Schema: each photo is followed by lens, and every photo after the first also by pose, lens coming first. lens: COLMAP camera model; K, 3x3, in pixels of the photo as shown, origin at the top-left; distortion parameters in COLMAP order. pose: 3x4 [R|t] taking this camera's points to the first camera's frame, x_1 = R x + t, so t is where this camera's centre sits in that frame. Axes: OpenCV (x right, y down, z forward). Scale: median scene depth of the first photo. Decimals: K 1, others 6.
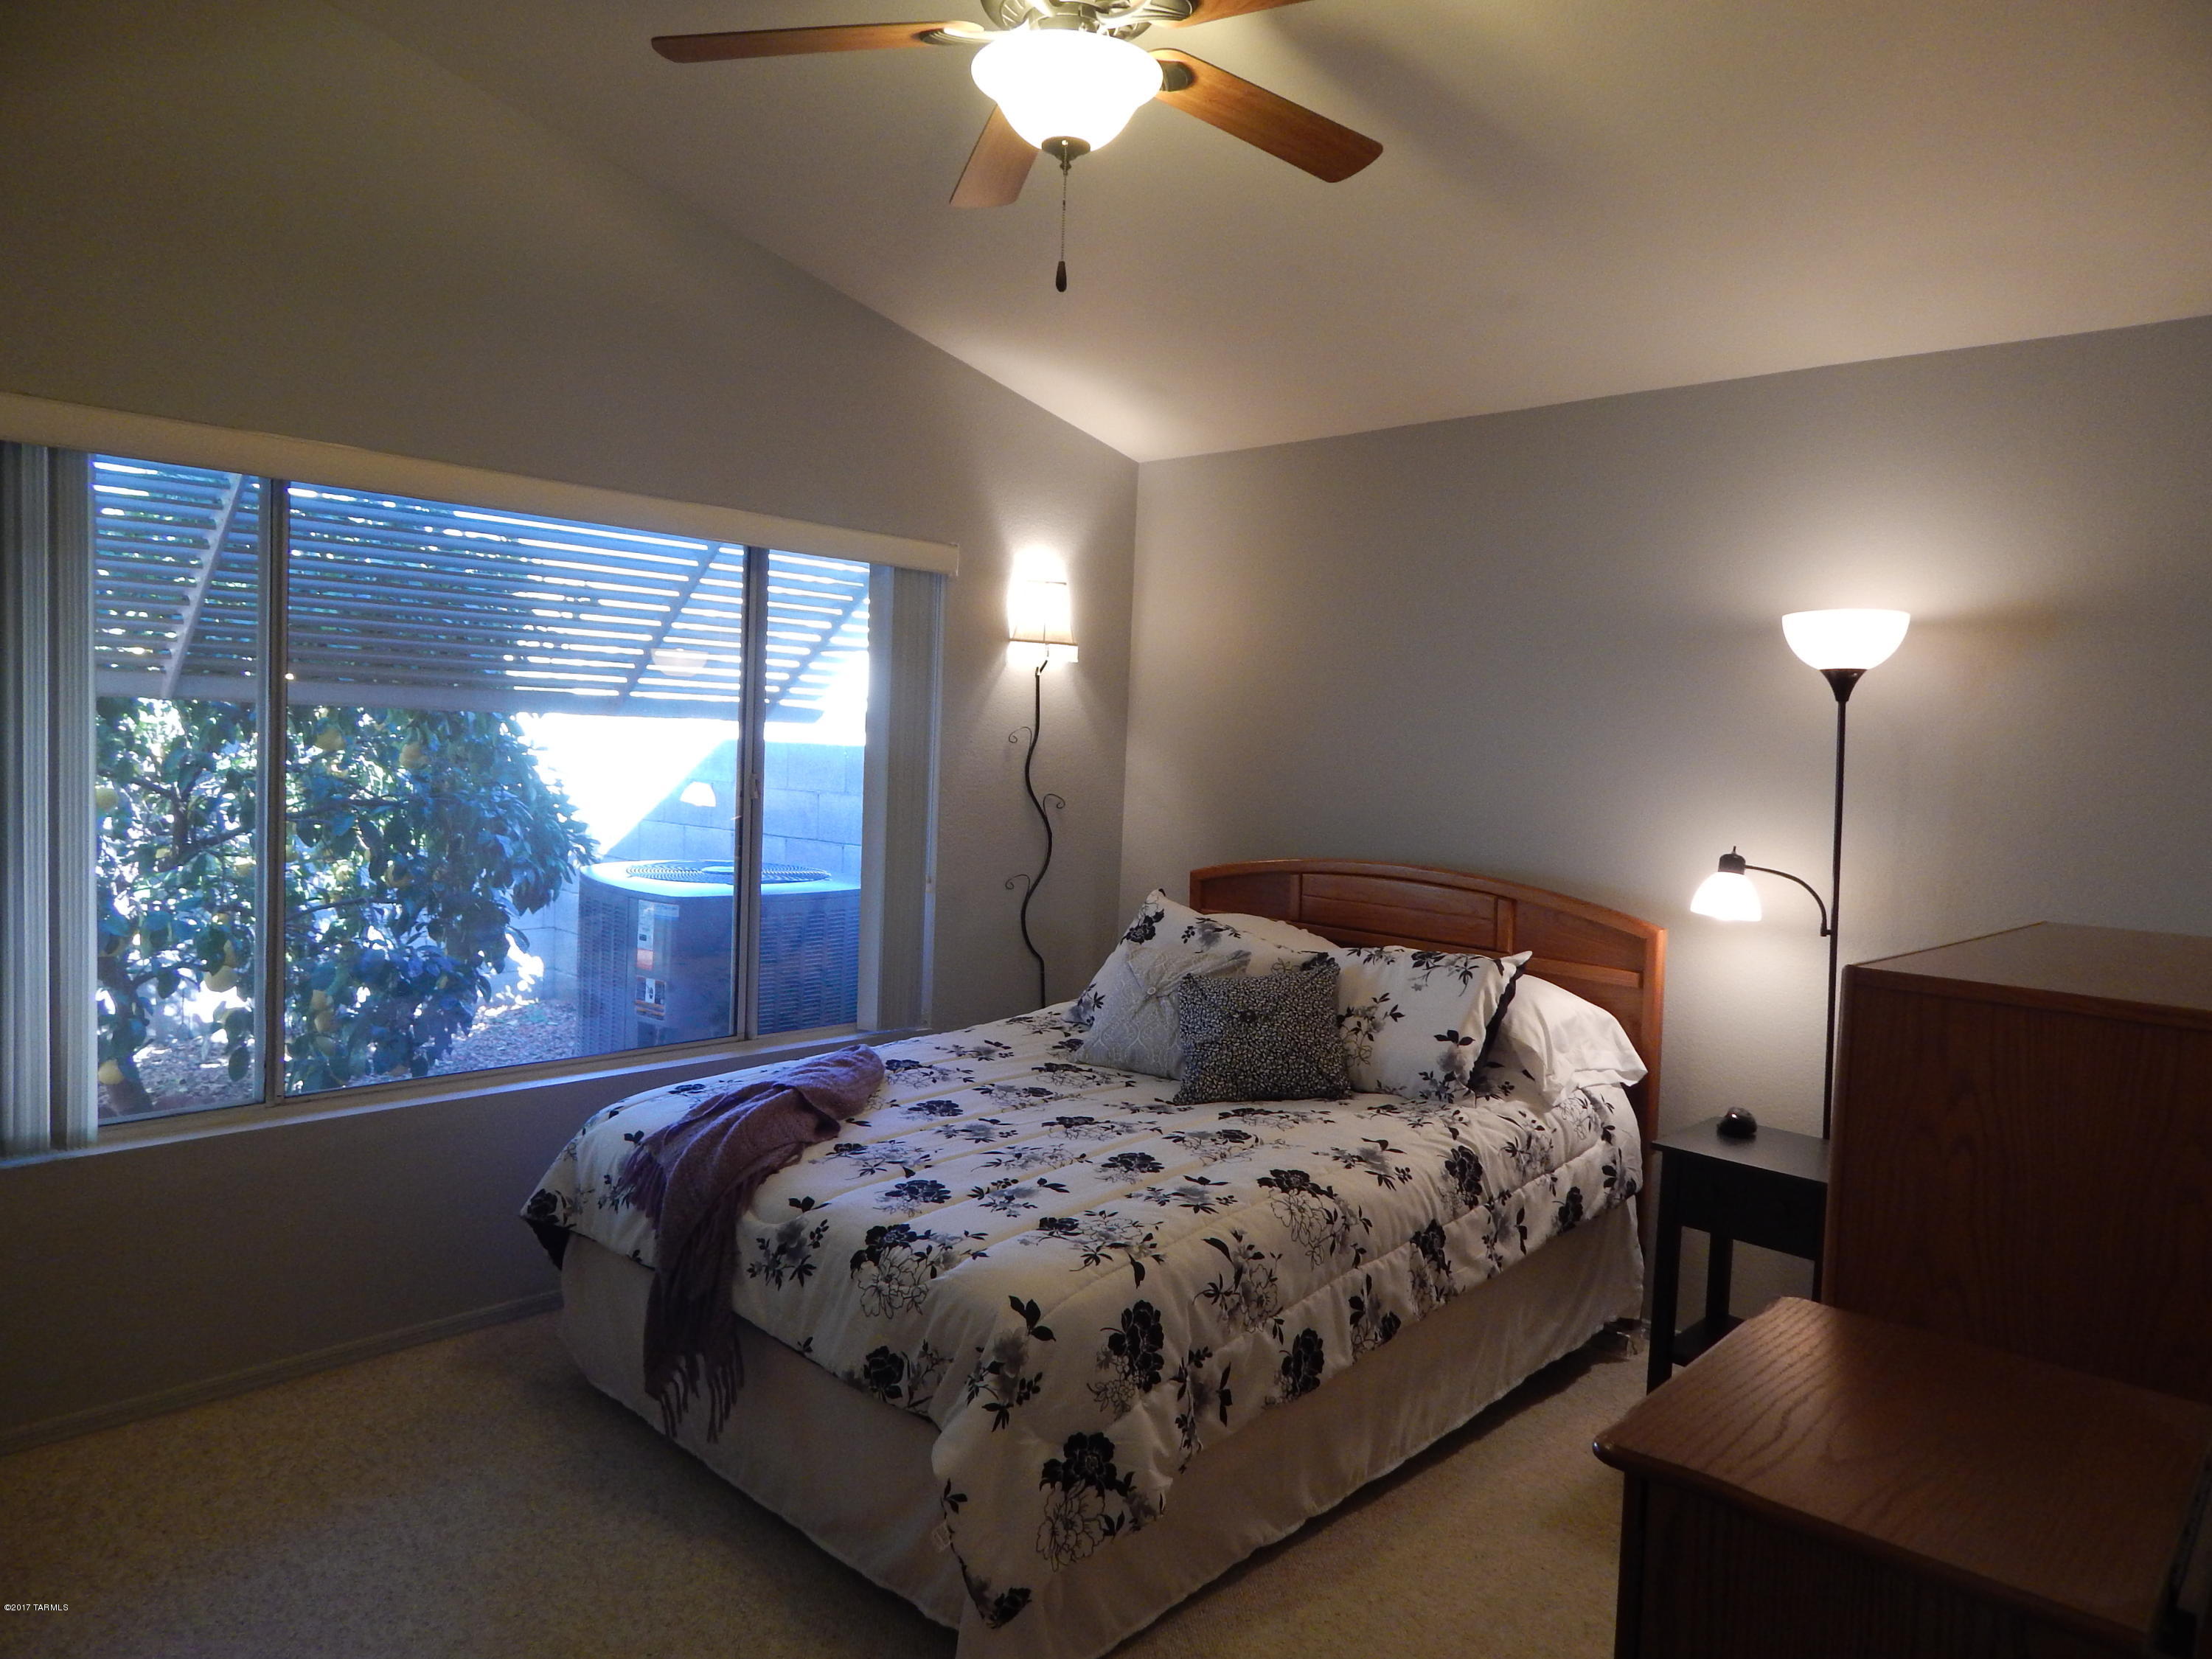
lens RADIAL K [[1476.6, 0, 1110.7], [0, 1476.6, 826.5], [0, 0, 1]] dist [0.006244, -0.001499]
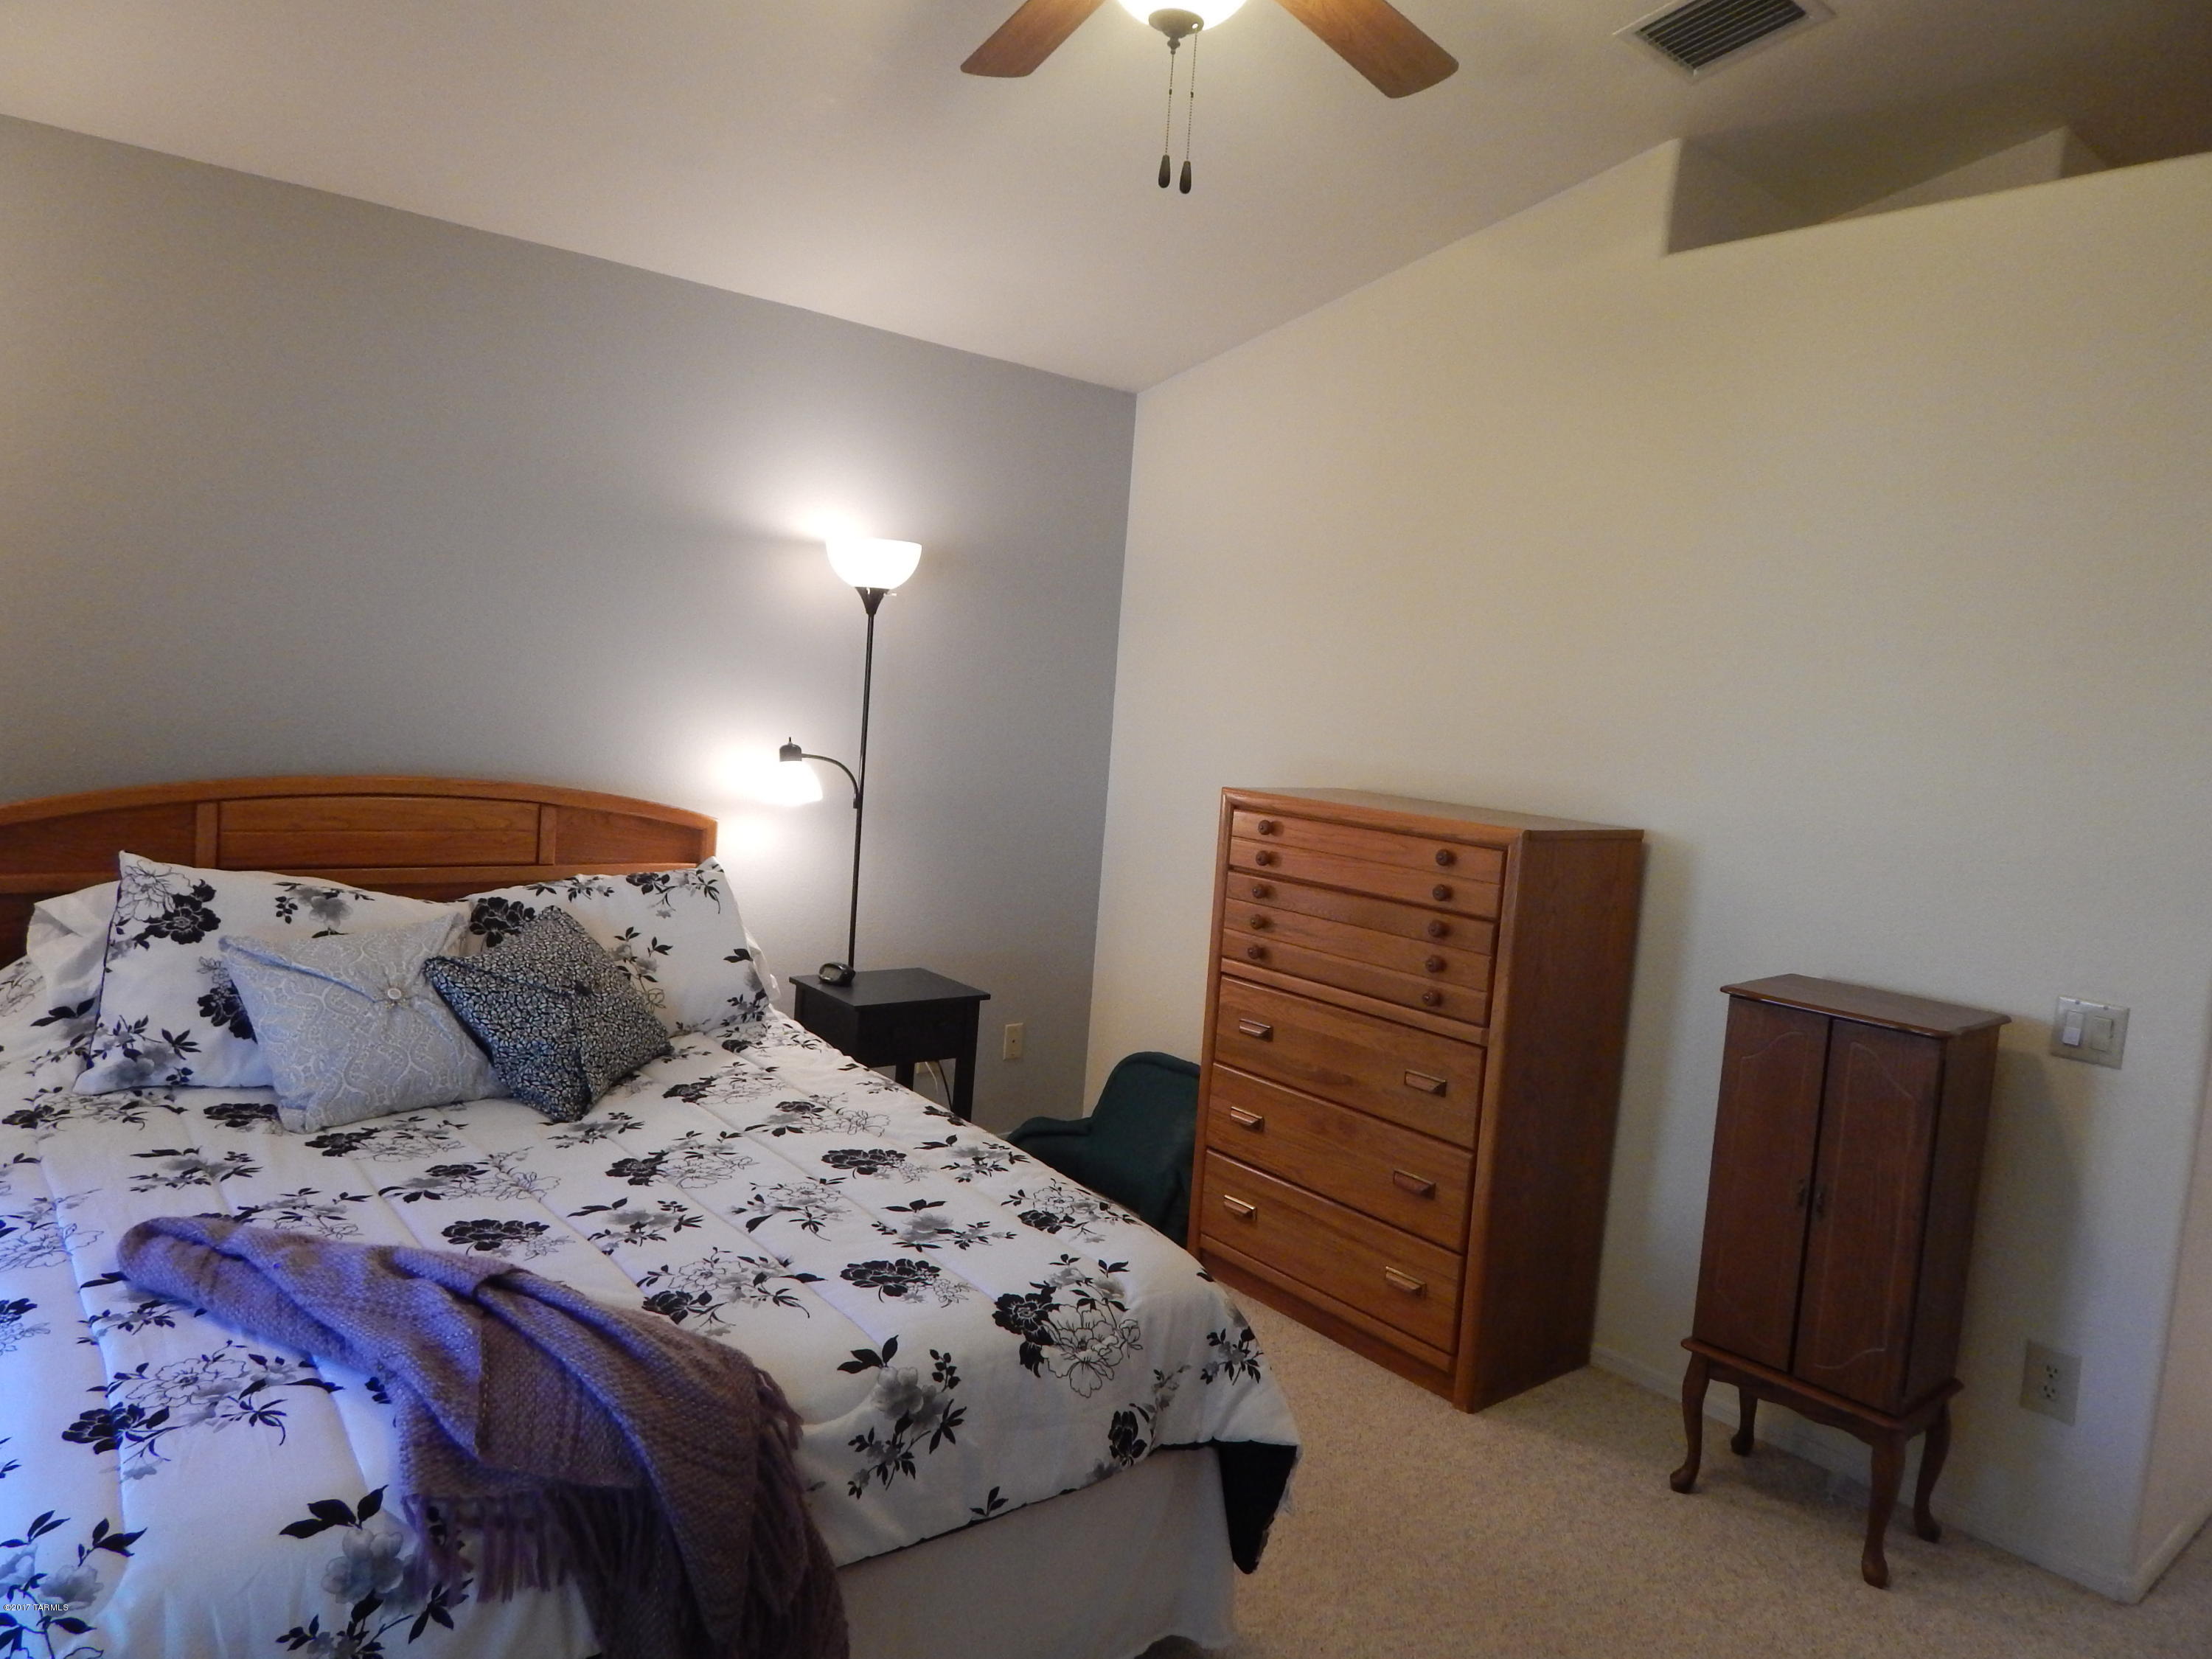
lens RADIAL K [[1476.6, 0, 1110.7], [0, 1476.6, 826.5], [0, 0, 1]] dist [0.006244, -0.001499]
pose [[0.109216, -0.124941, 0.986135, -0.779448], [-0.012303, 0.991823, 0.127024, -0.076154], [-0.993942, -0.026006, 0.106786, 0.751127]]
